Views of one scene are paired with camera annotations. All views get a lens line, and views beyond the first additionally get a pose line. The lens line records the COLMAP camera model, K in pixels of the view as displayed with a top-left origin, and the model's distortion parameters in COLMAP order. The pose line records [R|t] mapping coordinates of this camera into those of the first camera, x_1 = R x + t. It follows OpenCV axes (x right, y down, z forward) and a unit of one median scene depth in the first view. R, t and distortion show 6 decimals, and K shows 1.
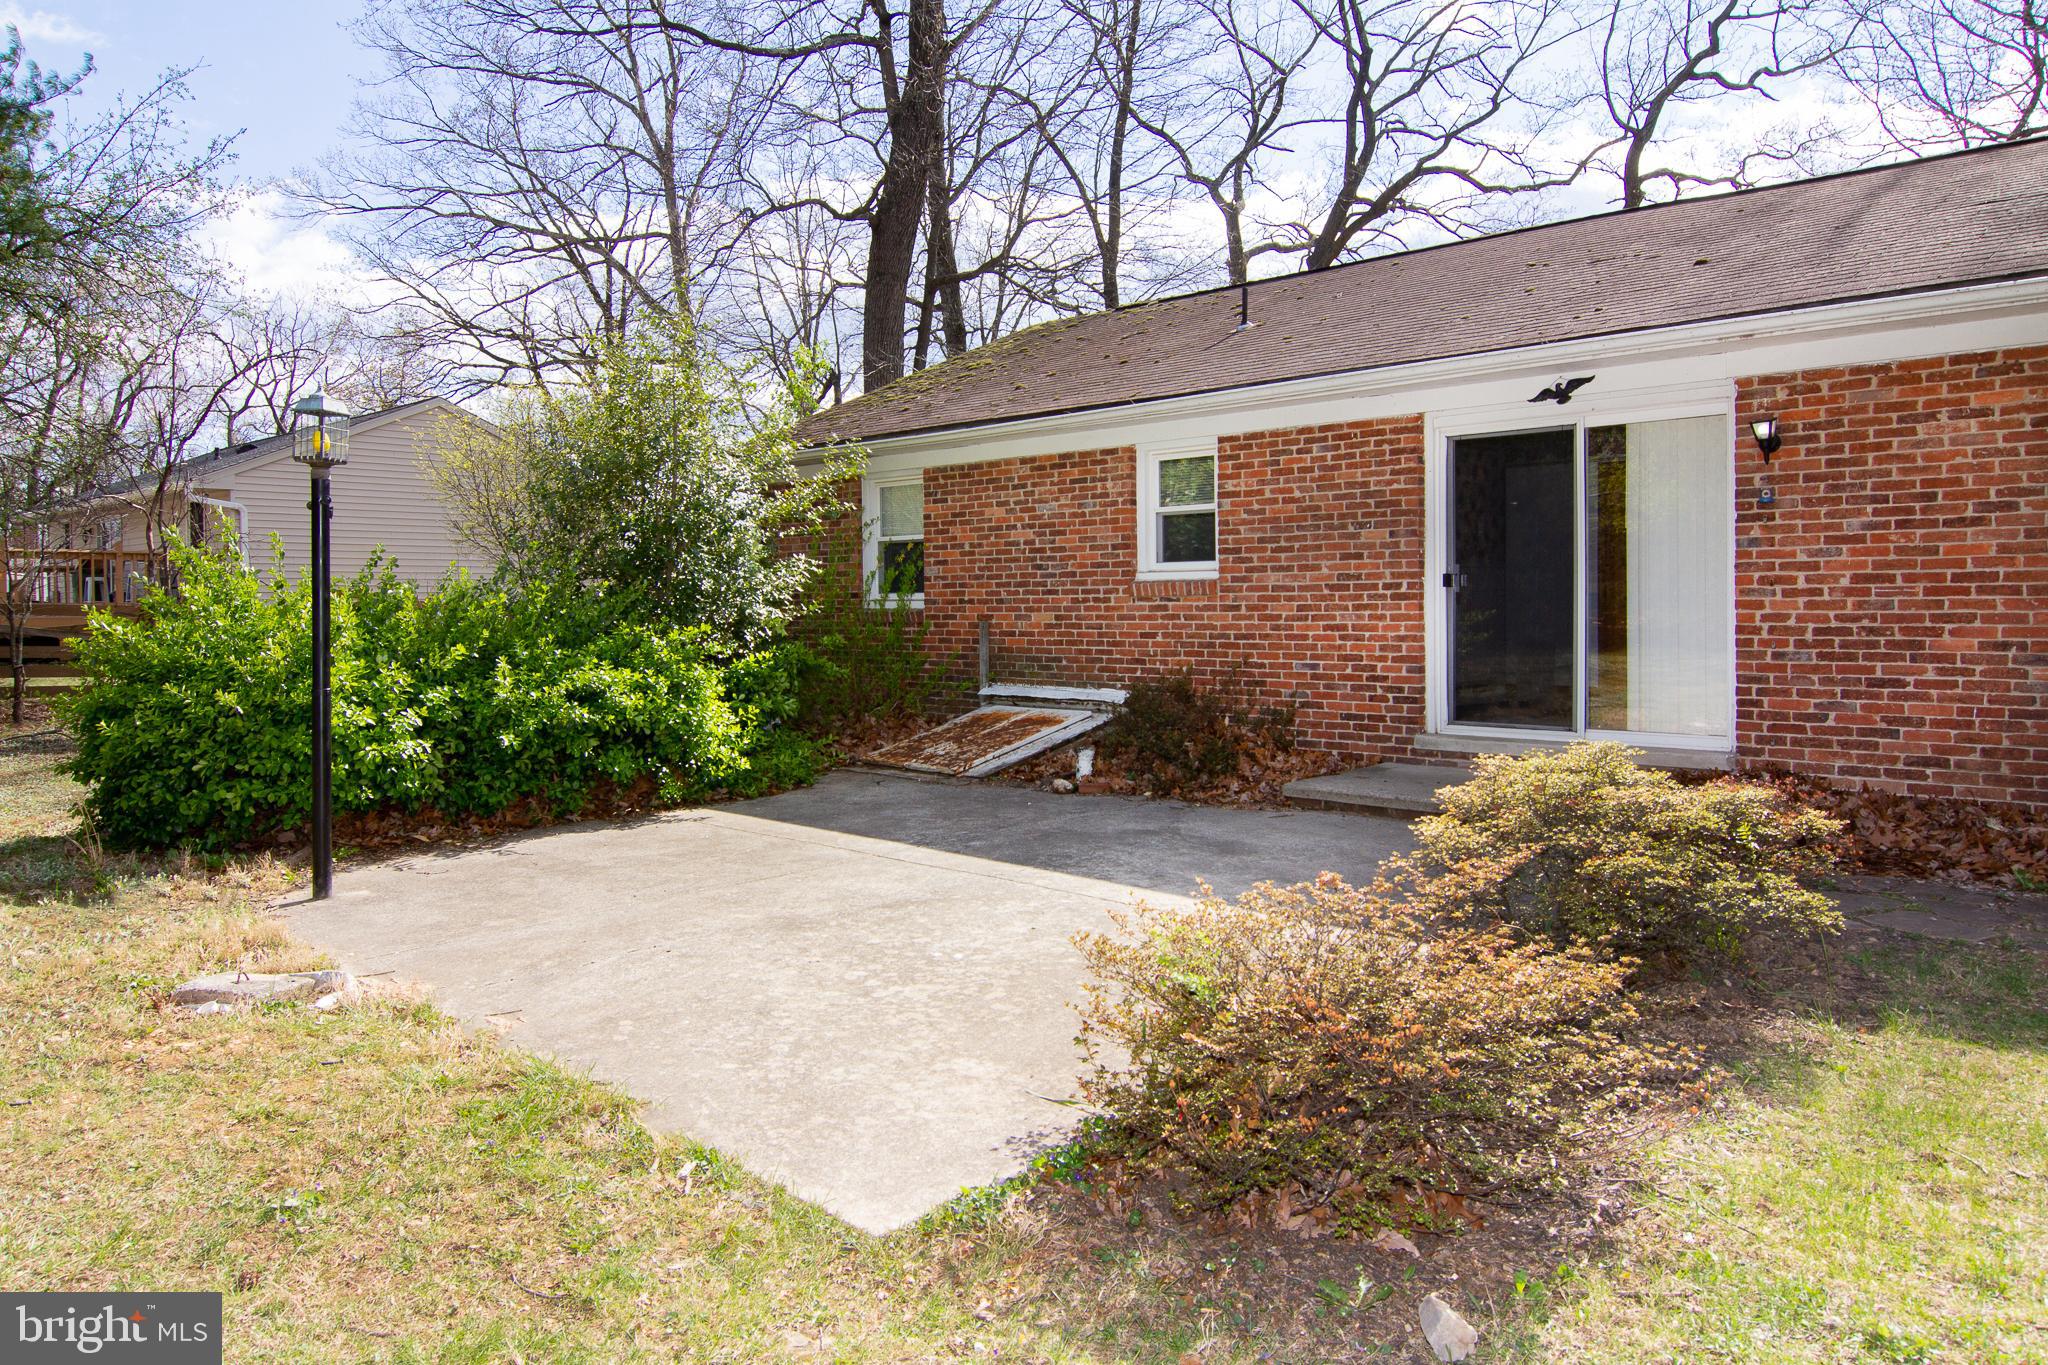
lens RADIAL K [[1407.5, 0, 1022.6], [0, 1407.5, 673.1], [0, 0, 1]] dist [0.004430, 0.000461]
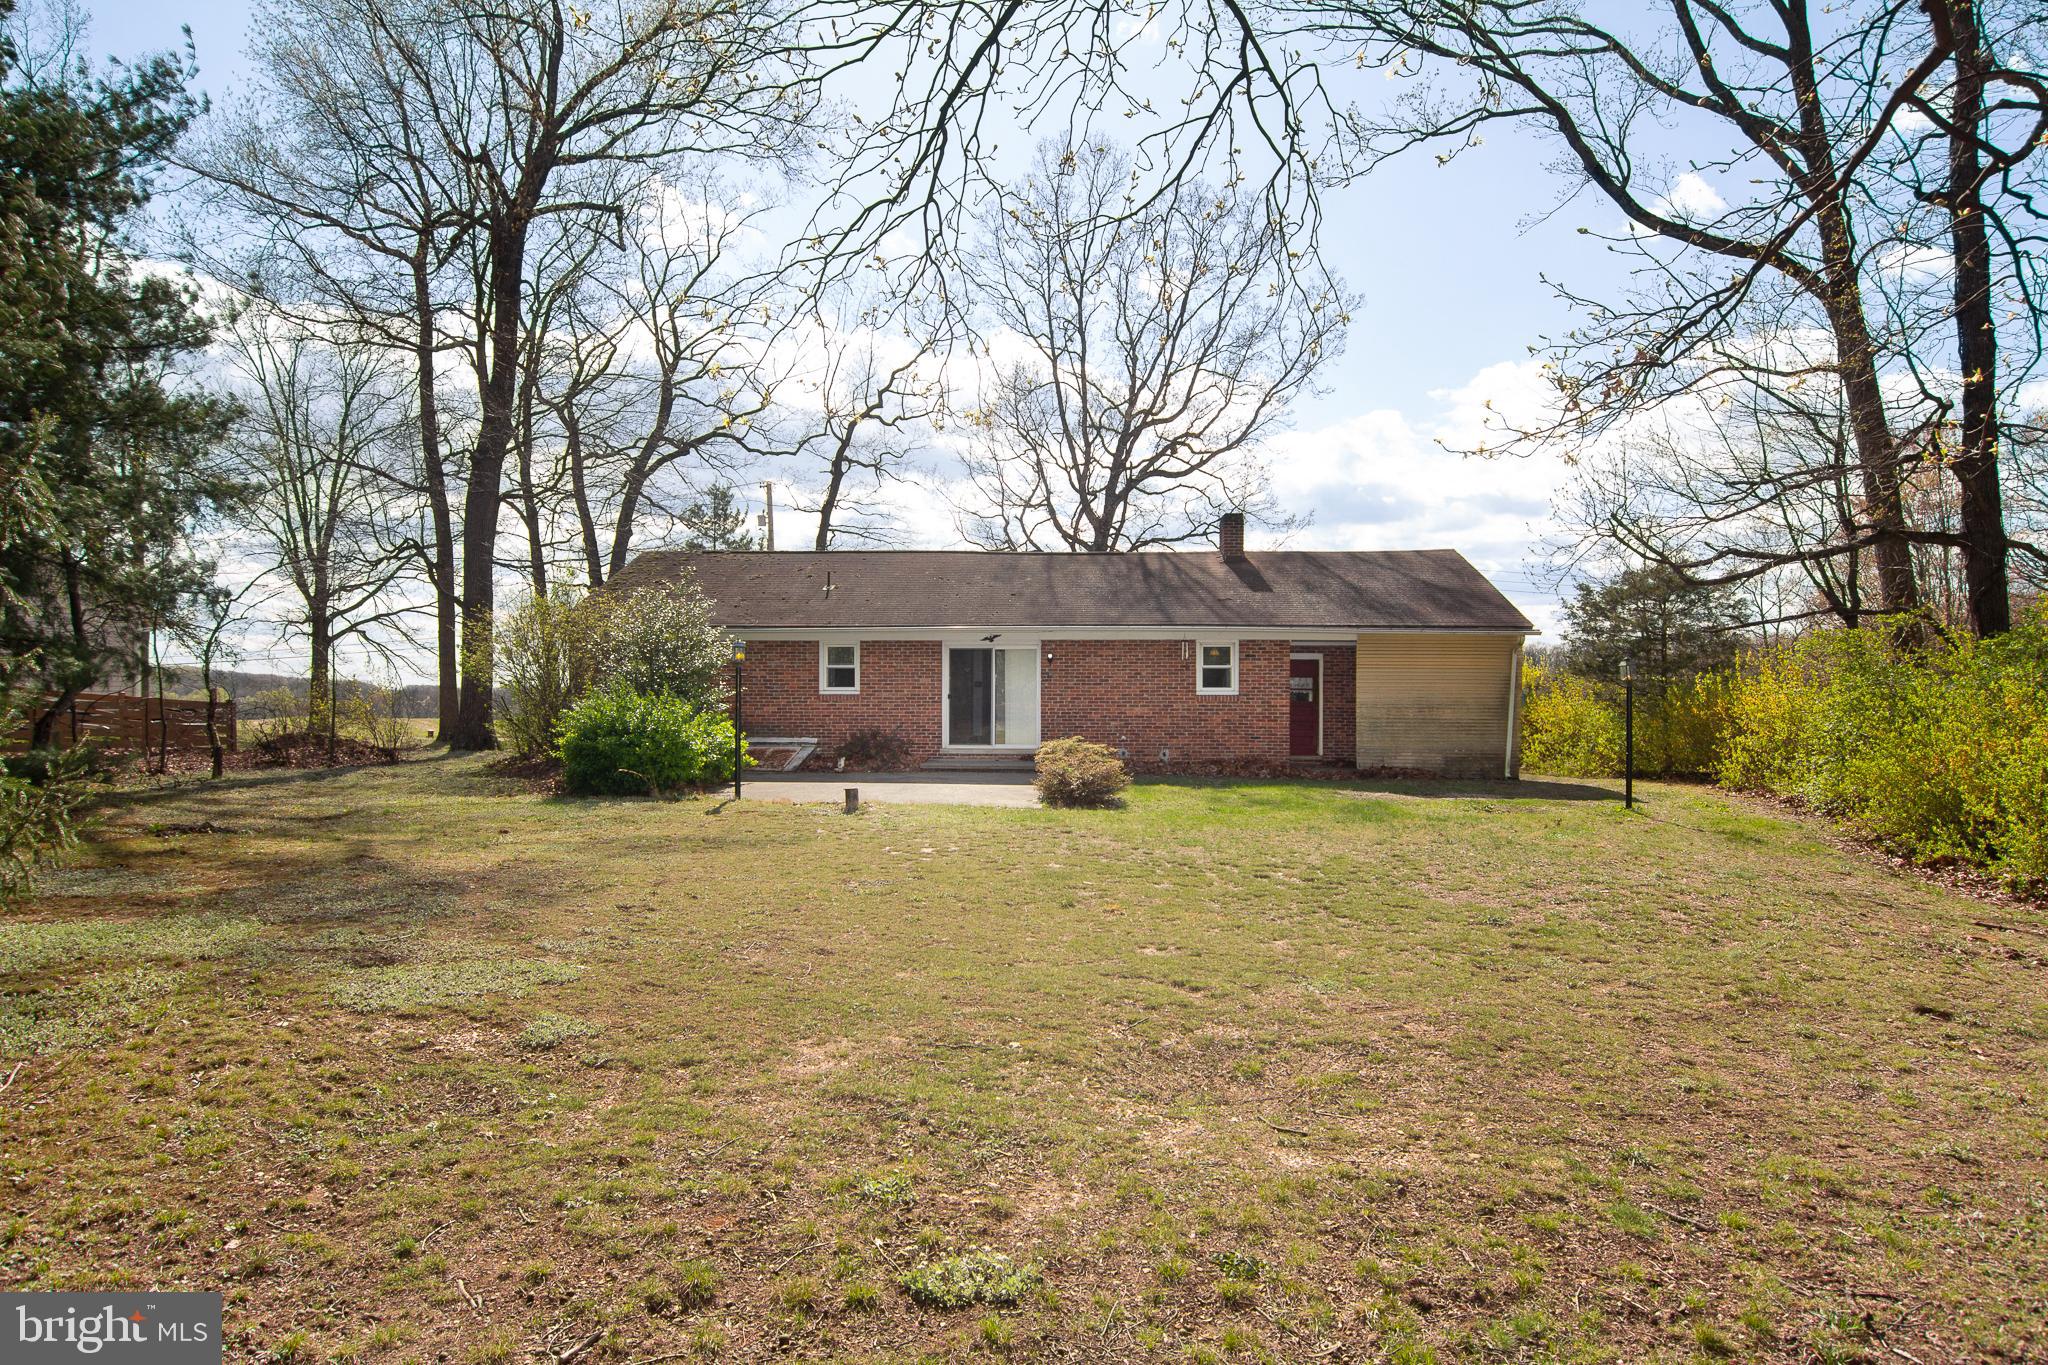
lens RADIAL K [[1220.8, 0, 1024.6], [0, 1220.8, 689.8], [0, 0, 1]] dist [-0.000650, -0.000056]
pose [[0.765064, 0.009869, 0.643878, -1.072115], [0.022051, 0.998895, -0.041512, 0.026467], [-0.643576, 0.045957, 0.764001, -0.925519]]
